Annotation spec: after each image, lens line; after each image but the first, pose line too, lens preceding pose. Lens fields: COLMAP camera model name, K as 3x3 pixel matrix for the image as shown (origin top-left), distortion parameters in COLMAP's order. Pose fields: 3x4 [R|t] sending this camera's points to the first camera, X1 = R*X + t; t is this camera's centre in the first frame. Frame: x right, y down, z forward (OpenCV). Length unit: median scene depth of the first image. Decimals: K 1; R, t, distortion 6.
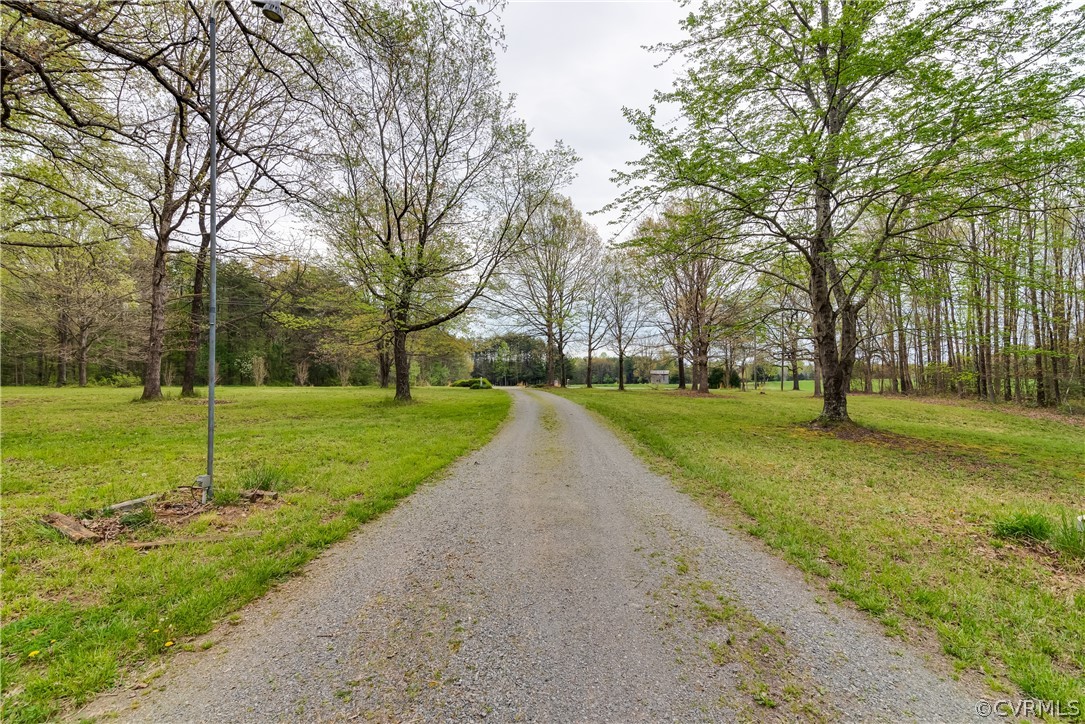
lens RADIAL K [[493.2, 0, 539.7], [0, 493.2, 368.8], [0, 0, 1]] dist [0.020825, 0.000127]
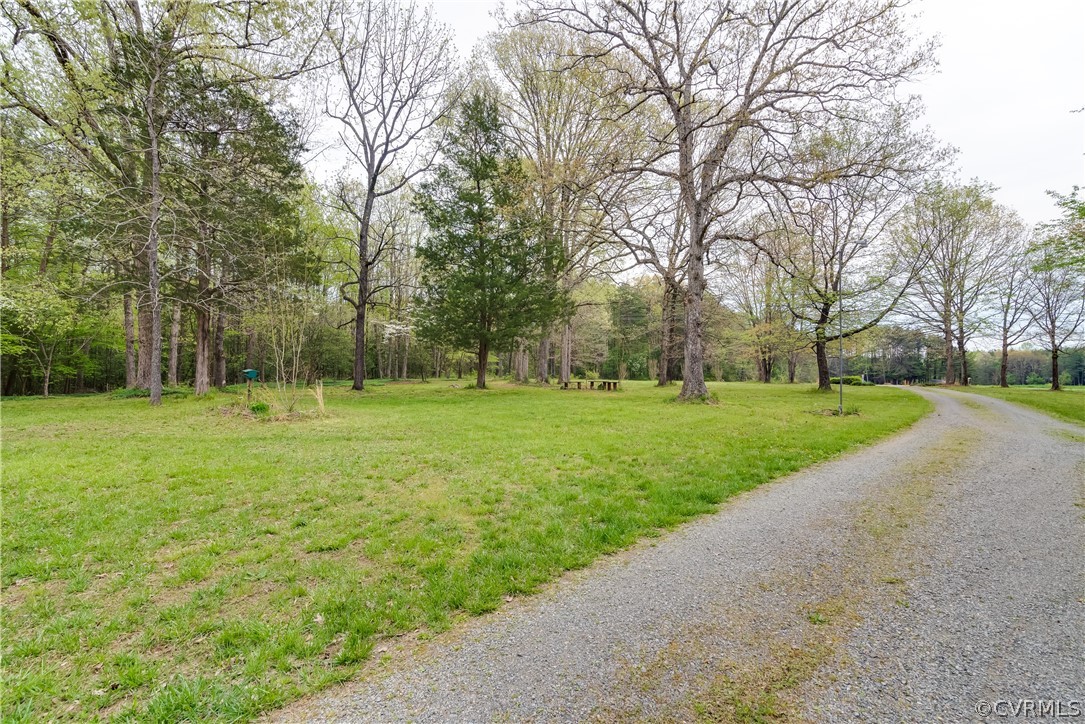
lens RADIAL K [[493.2, 0, 539.7], [0, 493.2, 368.8], [0, 0, 1]] dist [0.020825, 0.000127]
pose [[0.802269, -0.000896, -0.596961, -0.034380], [0.003893, 0.999985, 0.003731, -0.002021], [0.596949, -0.005317, 0.802261, -0.257961]]
